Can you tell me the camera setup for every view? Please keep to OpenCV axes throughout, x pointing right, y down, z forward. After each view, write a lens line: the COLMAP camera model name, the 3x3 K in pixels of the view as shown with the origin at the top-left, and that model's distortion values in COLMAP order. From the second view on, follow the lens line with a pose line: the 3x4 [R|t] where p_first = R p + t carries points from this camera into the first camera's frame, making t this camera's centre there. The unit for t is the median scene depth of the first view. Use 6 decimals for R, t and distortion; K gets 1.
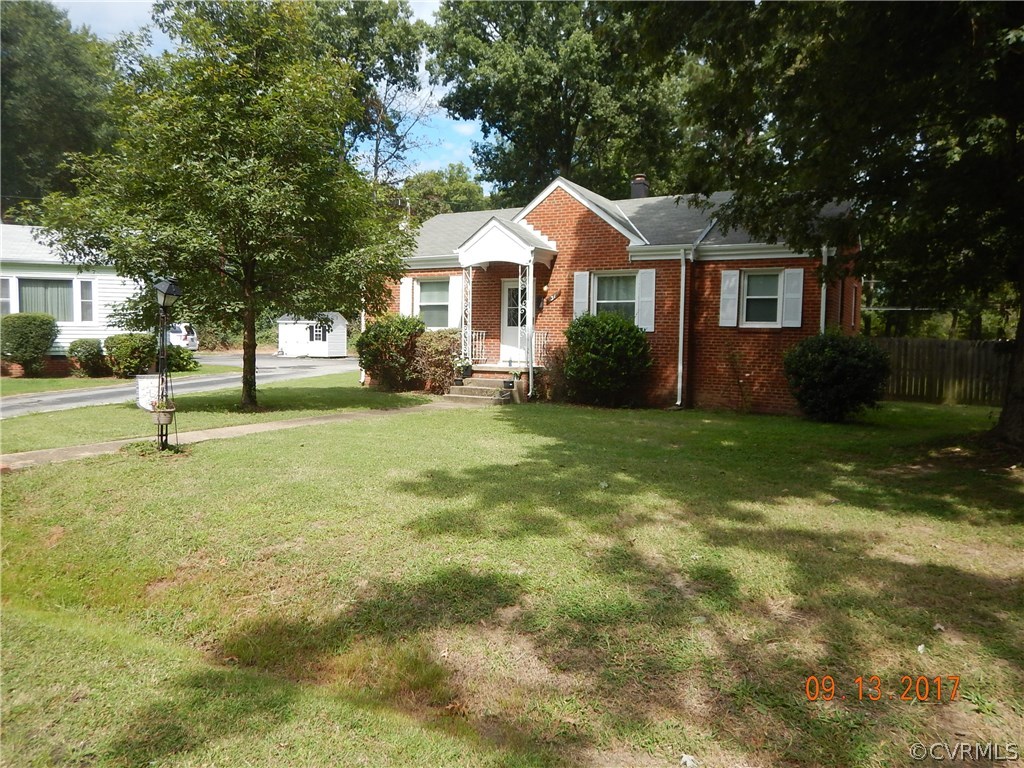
lens RADIAL K [[725.7, 0, 512.8], [0, 725.7, 389.0], [0, 0, 1]] dist [0.000478, 0.000834]
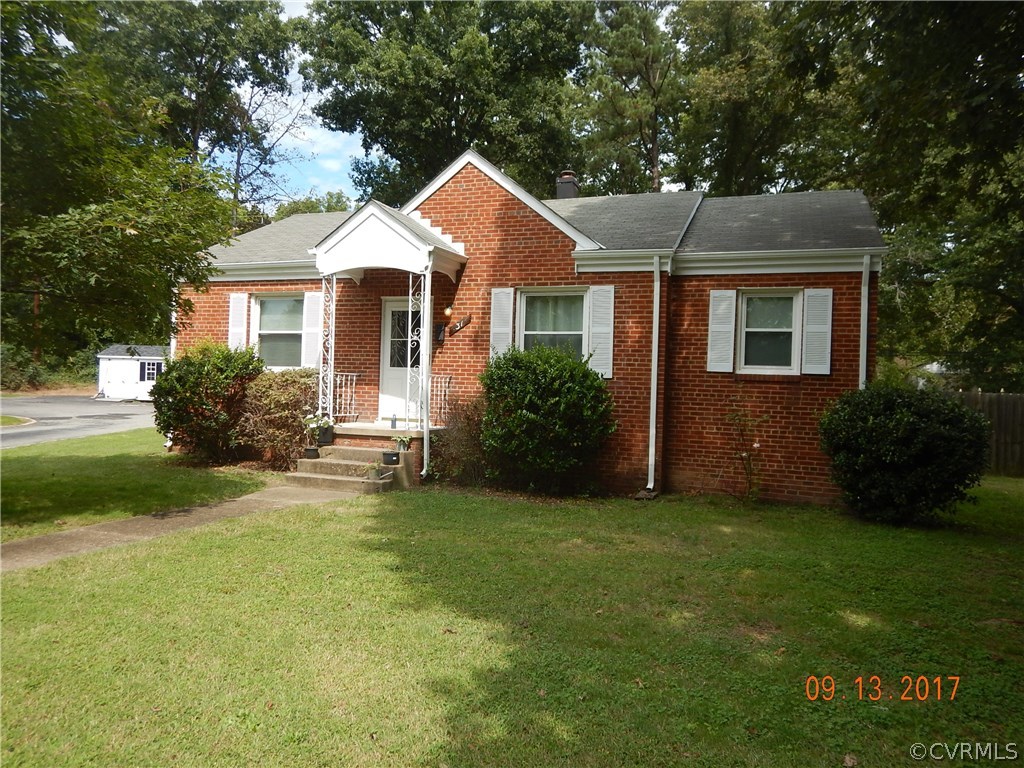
lens RADIAL K [[725.7, 0, 518.5], [0, 725.7, 380.9], [0, 0, 1]] dist [0.000478, 0.000834]
pose [[0.985508, 0.011364, 0.169250, -0.003977], [0.000066, 0.997727, -0.067379, -0.029622], [-0.169631, 0.066413, 0.983267, 0.336907]]
